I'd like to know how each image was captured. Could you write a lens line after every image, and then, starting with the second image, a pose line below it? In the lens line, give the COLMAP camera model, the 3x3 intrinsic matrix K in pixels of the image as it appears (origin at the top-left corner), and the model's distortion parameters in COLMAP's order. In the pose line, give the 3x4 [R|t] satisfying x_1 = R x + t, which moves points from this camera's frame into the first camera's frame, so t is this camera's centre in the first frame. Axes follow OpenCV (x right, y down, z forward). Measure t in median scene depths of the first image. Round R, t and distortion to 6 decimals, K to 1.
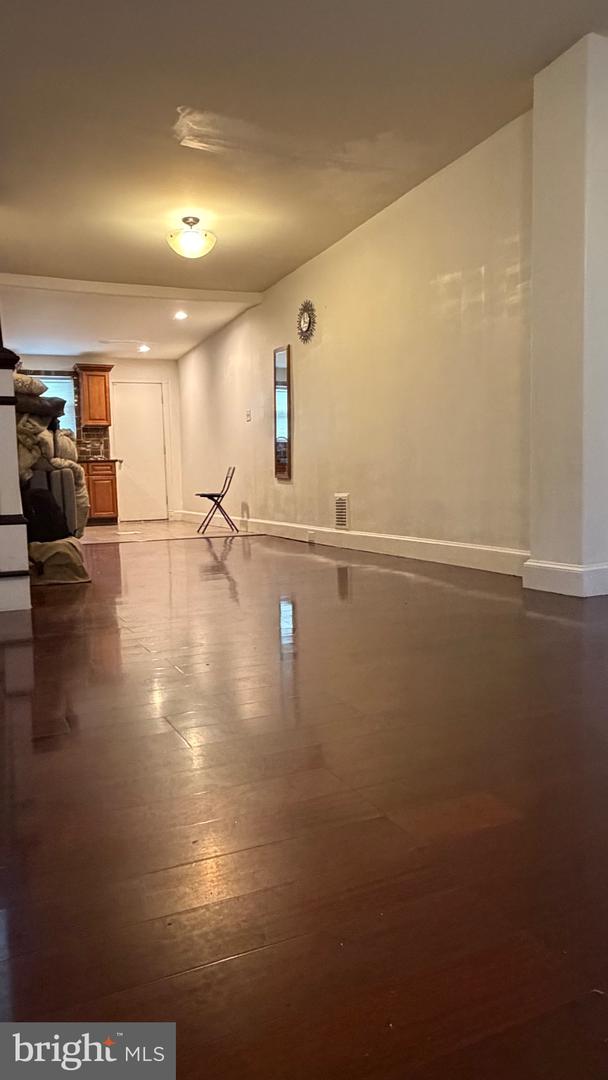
lens RADIAL K [[725.5, 0, 304.4], [0, 725.5, 545.6], [0, 0, 1]] dist [0.013283, 0.000011]
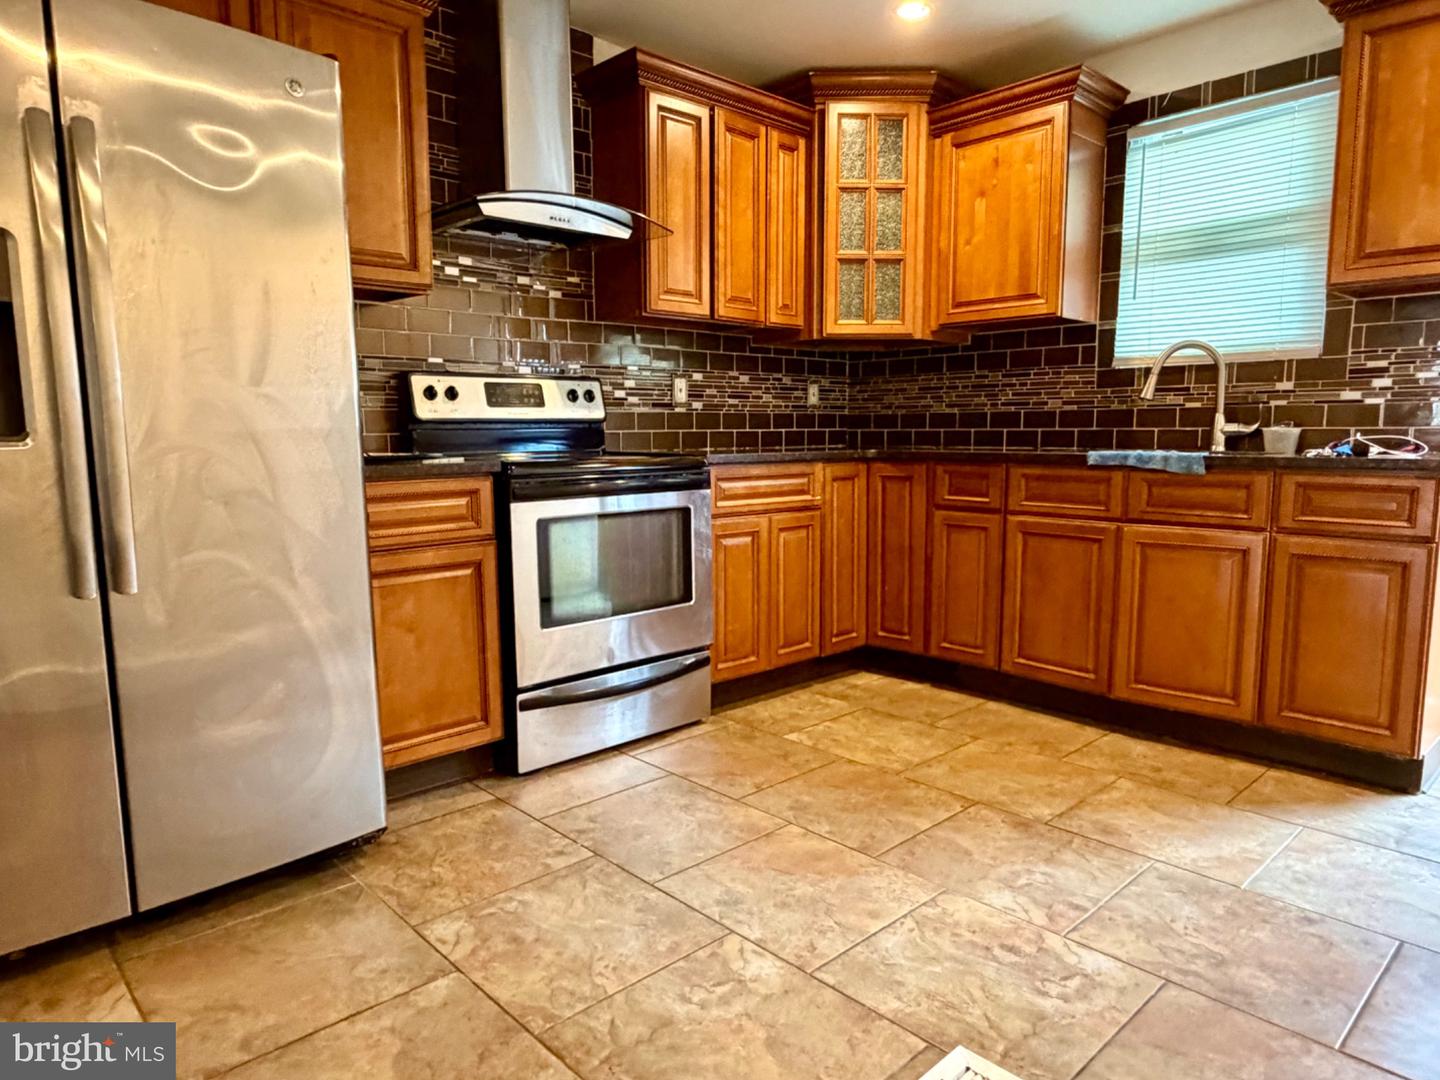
lens RADIAL K [[907.9, 0, 720.1], [0, 907.9, 540.9], [0, 0, 1]] dist [0.002886, -0.000105]
pose [[0.346418, 0.141933, -0.927281, -0.107583], [-0.084708, 0.989182, 0.119762, -0.107826], [0.934248, 0.037060, 0.354693, 0.732558]]
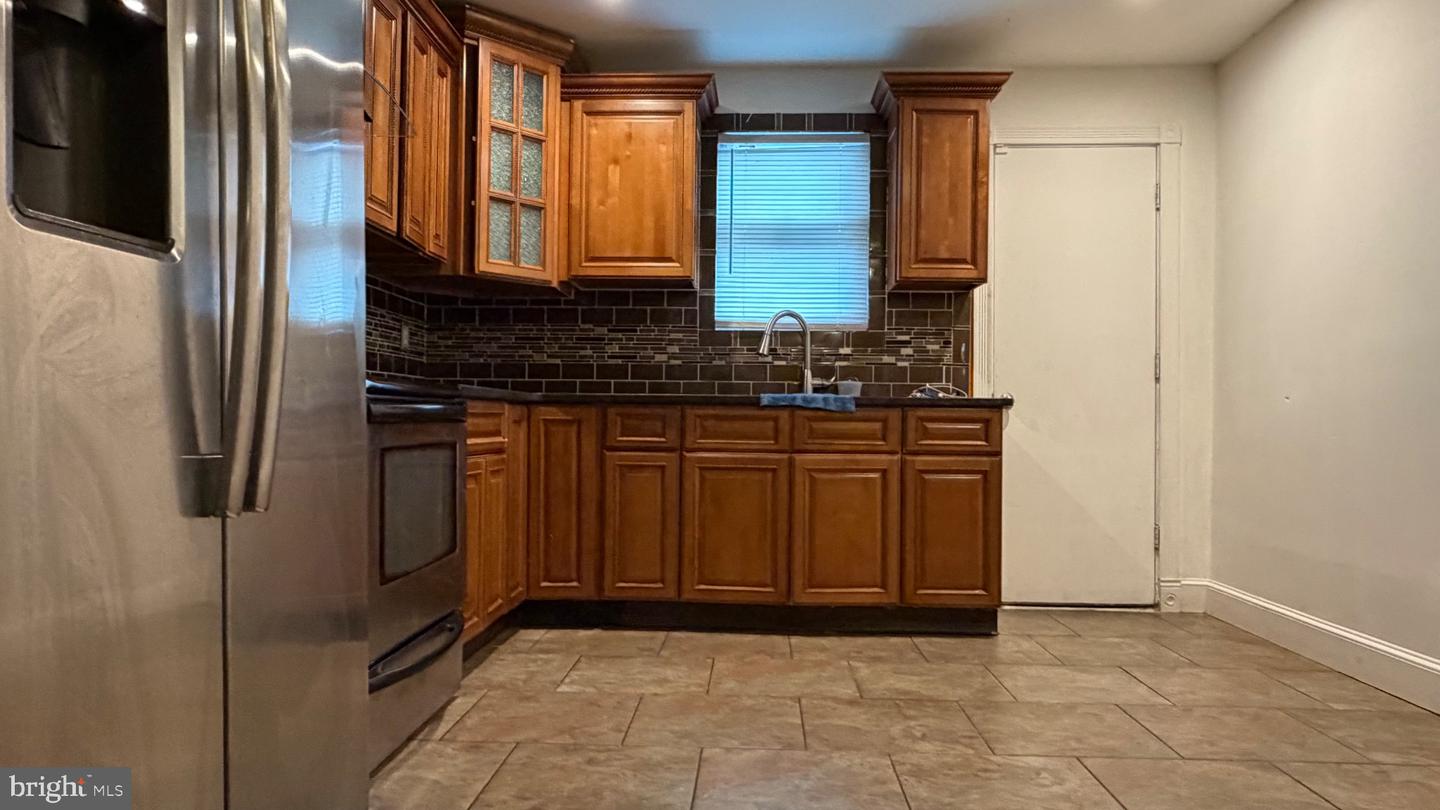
lens RADIAL K [[967.3, 0, 718.5], [0, 967.3, 408.1], [0, 0, 1]] dist [0.013283, 0.000011]
pose [[0.903731, 0.034107, -0.426740, -0.197566], [-0.074096, 0.994239, -0.077452, -0.077563], [0.421640, 0.101616, 0.901052, 0.615200]]
